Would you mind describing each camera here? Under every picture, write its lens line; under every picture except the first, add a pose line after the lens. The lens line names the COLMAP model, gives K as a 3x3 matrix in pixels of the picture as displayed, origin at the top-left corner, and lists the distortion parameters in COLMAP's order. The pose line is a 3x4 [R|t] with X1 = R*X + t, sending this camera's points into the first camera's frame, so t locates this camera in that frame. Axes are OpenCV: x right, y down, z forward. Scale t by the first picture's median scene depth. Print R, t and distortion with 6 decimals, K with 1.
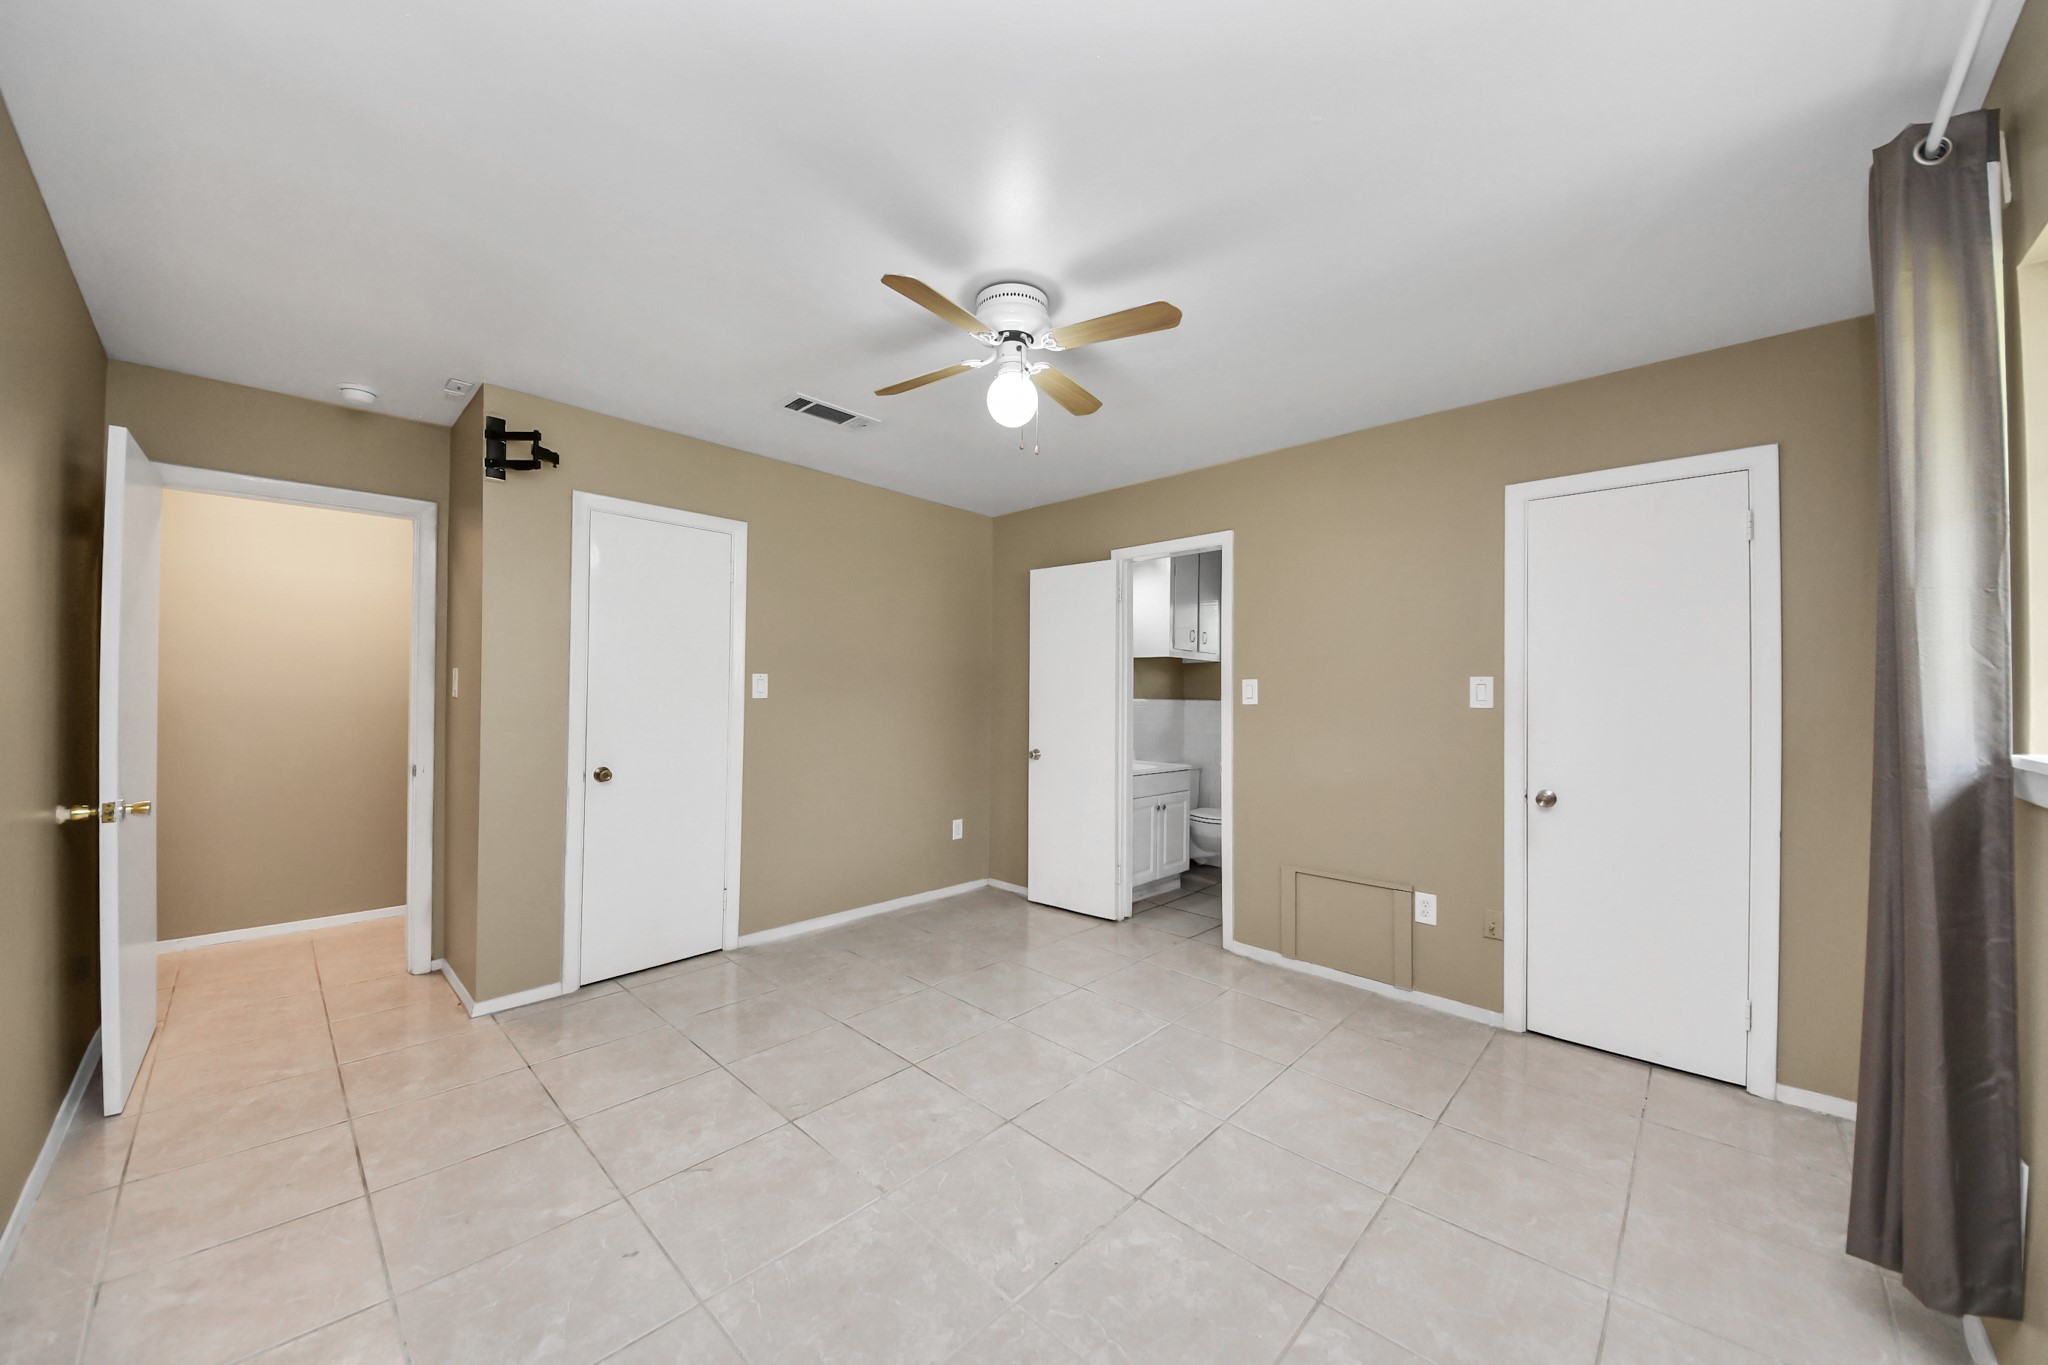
lens RADIAL K [[733.2, 0, 1014.4], [0, 733.2, 688.8], [0, 0, 1]] dist [0.050896, -0.028760]
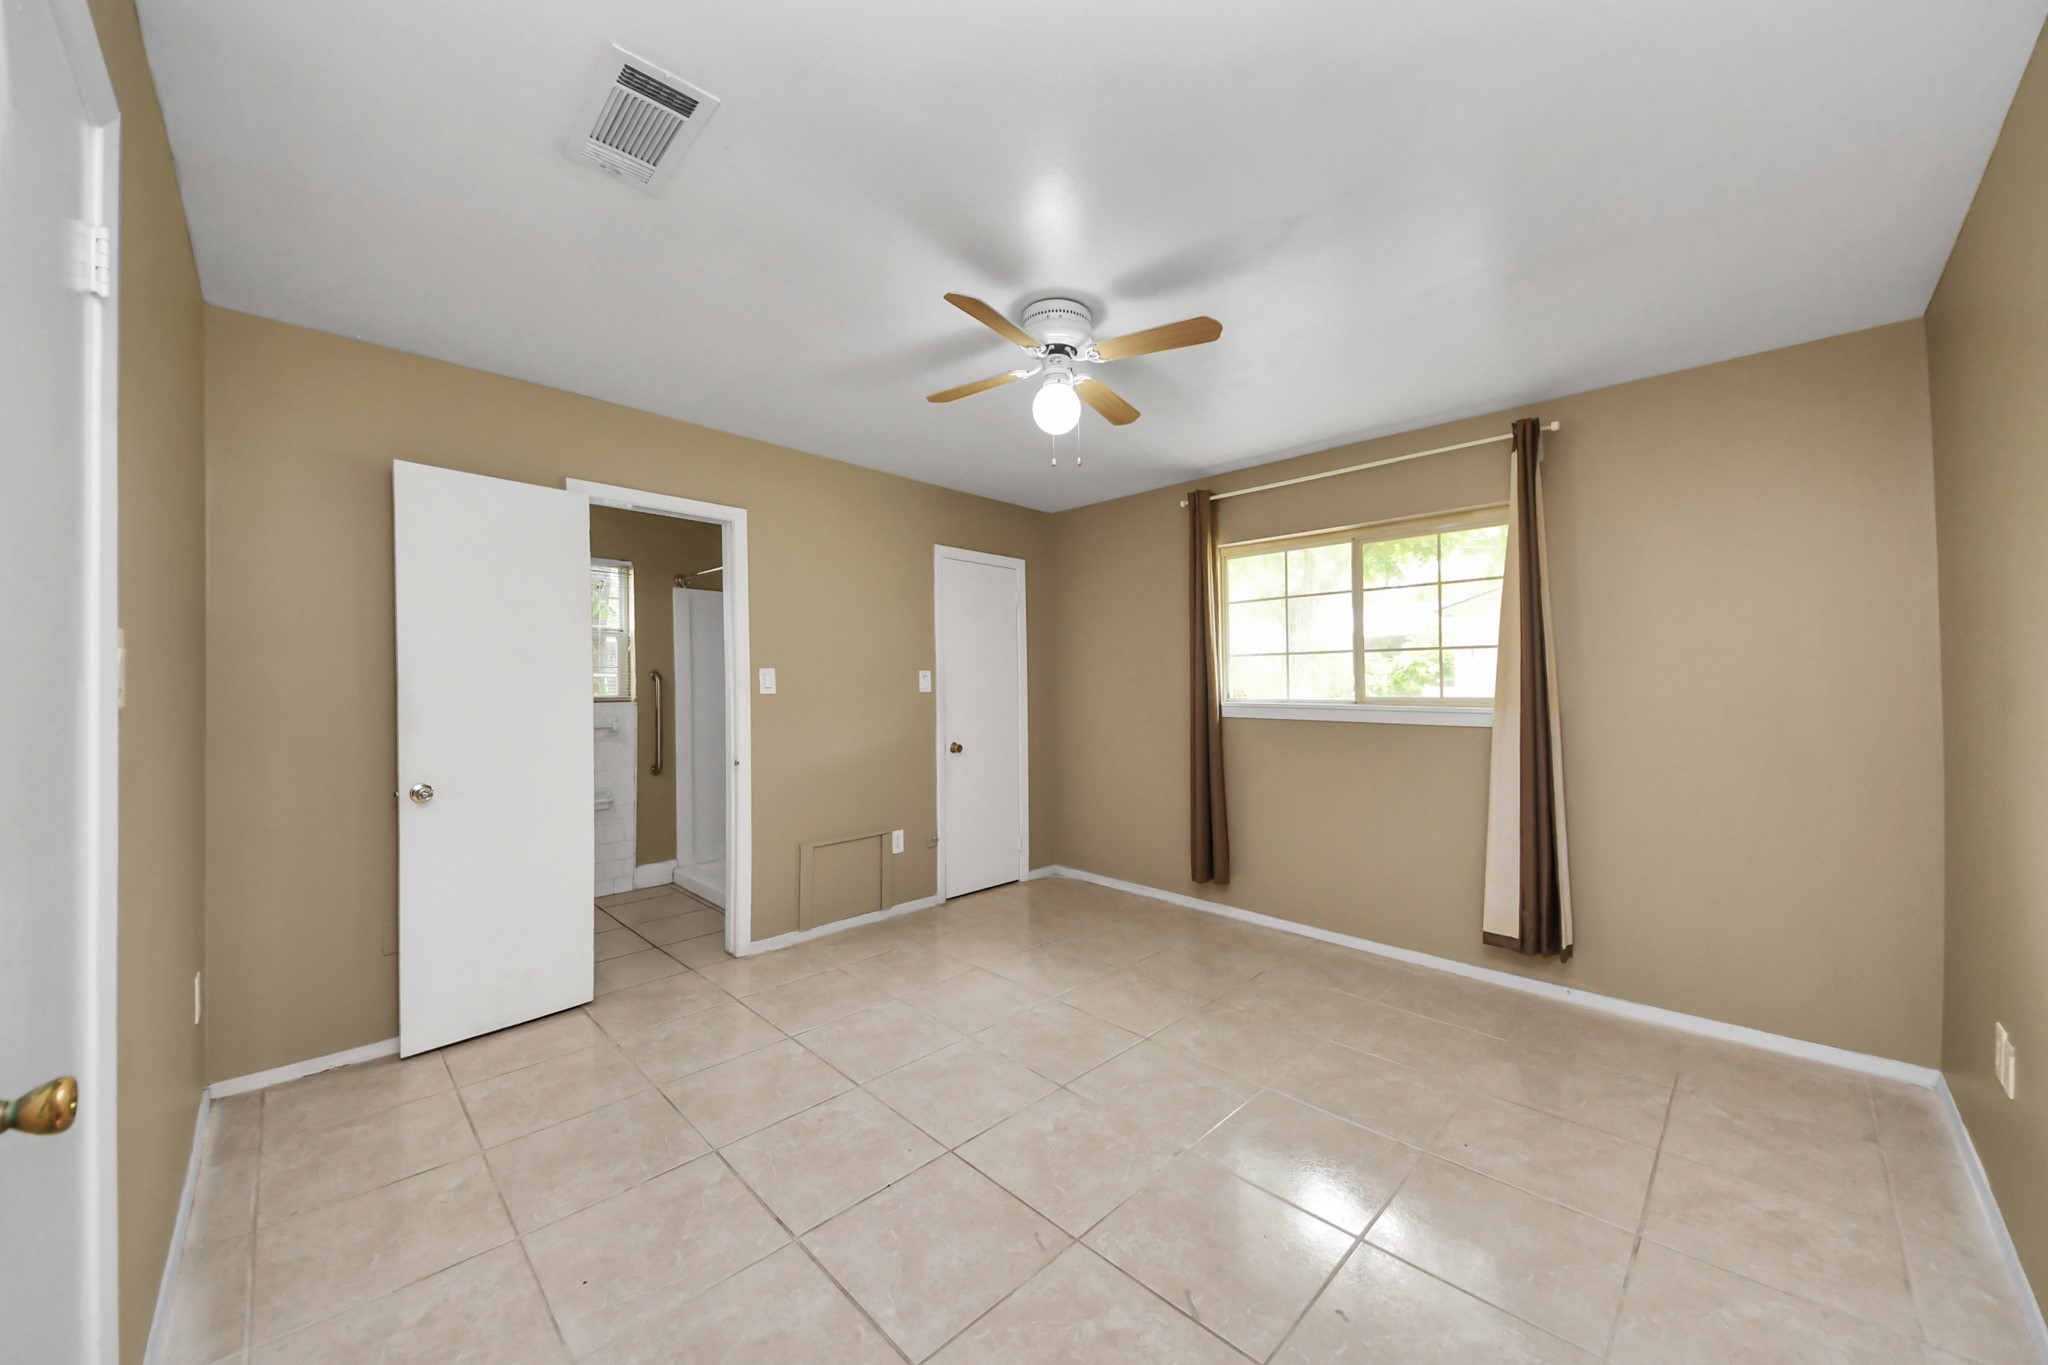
lens RADIAL K [[733.2, 0, 1014.4], [0, 733.2, 688.8], [0, 0, 1]] dist [0.050896, -0.028760]
pose [[0.029453, -0.012062, 0.999493, -0.806105], [0.000102, 0.999927, 0.012064, 0.001789], [-0.999566, -0.000253, 0.029452, 0.787600]]
